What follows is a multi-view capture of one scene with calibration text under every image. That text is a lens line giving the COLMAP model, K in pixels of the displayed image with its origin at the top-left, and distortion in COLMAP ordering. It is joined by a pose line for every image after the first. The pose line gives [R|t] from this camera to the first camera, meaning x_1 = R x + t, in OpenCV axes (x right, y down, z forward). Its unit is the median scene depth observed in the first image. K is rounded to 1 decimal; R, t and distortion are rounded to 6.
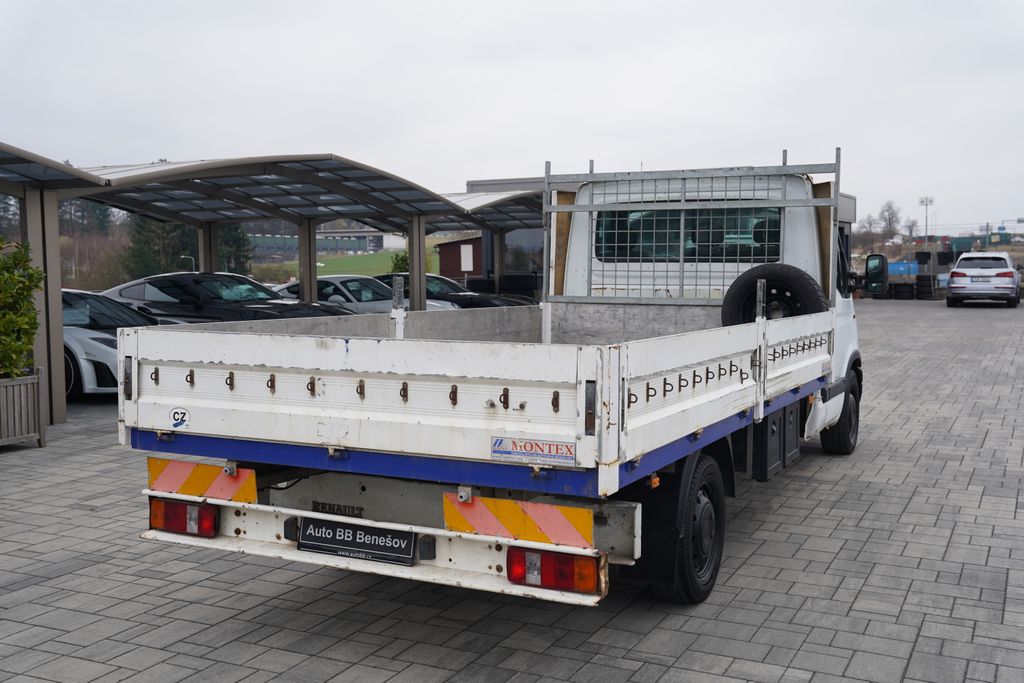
lens RADIAL K [[1063.0, 0, 512.0], [0, 1063.0, 341.5], [0, 0, 1]] dist [-0.003707, 0.190533]
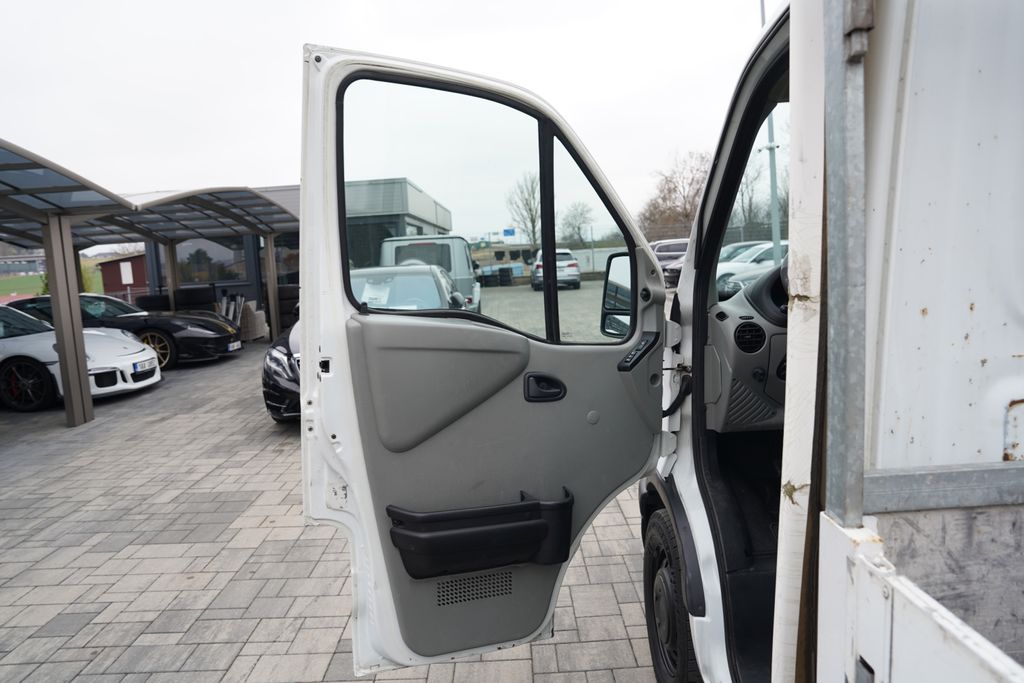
lens RADIAL K [[704.2, 0, 507.8], [0, 704.2, 341.8], [0, 0, 1]] dist [-0.104547, 0.080865]
pose [[0.893008, -0.093034, 0.440319, -0.099350], [0.077723, 0.995580, 0.052725, -0.125203], [-0.443278, -0.012861, 0.896292, 1.580916]]
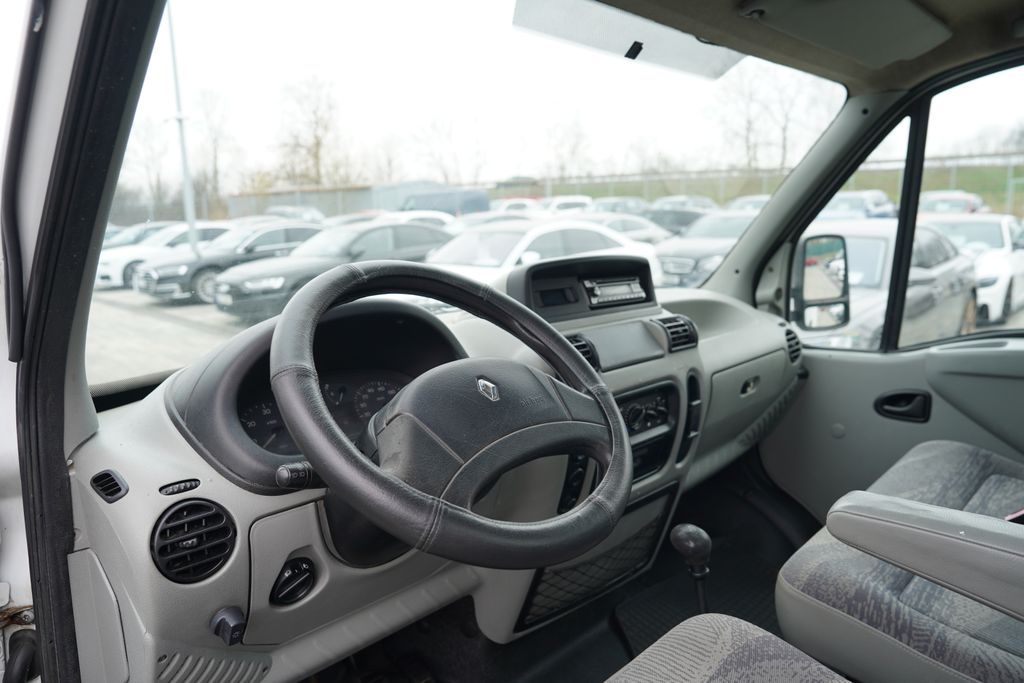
lens RADIAL K [[699.7, 0, 512.1], [0, 699.7, 333.9], [0, 0, 1]] dist [-0.085272, 0.050453]
pose [[0.300118, -0.156500, 0.940977, 0.102909], [0.081904, 0.987035, 0.138038, -0.155249], [-0.950379, 0.035642, 0.309045, 1.778545]]
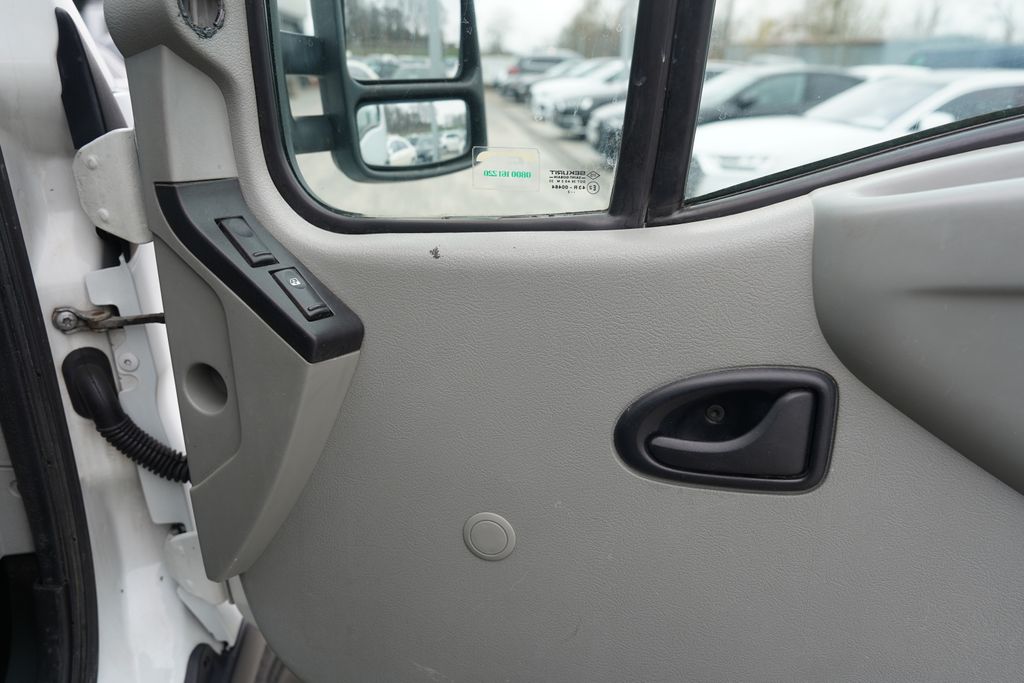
lens RADIAL K [[707.2, 0, 511.0], [0, 707.2, 341.2], [0, 0, 1]] dist [-0.113548, 0.075847]
pose [[0.841293, -0.162705, 0.515512, 0.557527], [-0.005199, 0.951150, 0.308684, -0.095714], [-0.540554, -0.262374, 0.799351, 1.638882]]
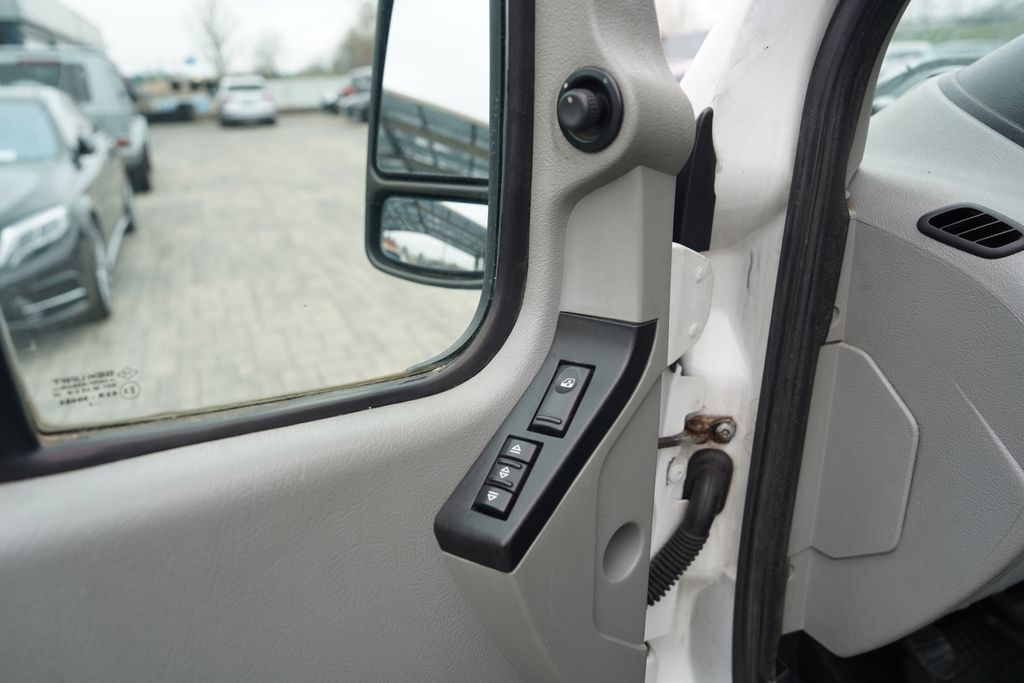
lens RADIAL K [[707.2, 0, 511.0], [0, 707.2, 341.2], [0, 0, 1]] dist [-0.113548, 0.075847]
pose [[0.643888, -0.278124, 0.712780, 0.110000], [0.075016, 0.950052, 0.302941, -0.124033], [-0.761433, -0.141590, 0.632591, 1.904508]]
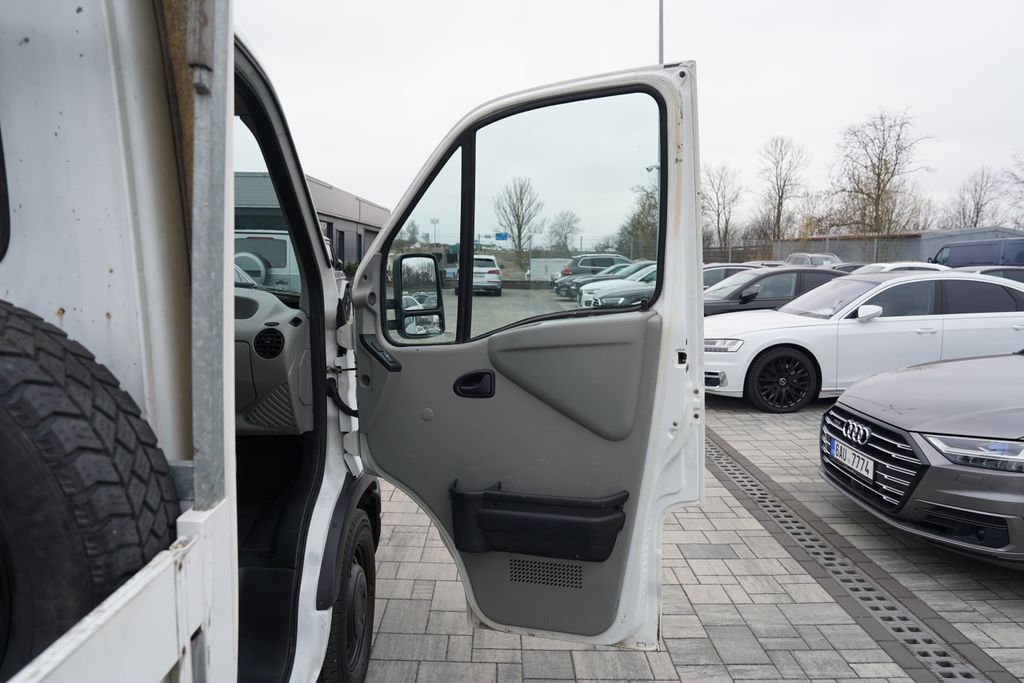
lens RADIAL K [[707.2, 0, 511.0], [0, 707.2, 341.2], [0, 0, 1]] dist [-0.113548, 0.075847]
pose [[0.888046, -0.026582, 0.458985, 0.443959], [0.006243, 0.998932, 0.045774, -0.103187], [-0.459712, -0.037785, 0.887264, 1.288104]]
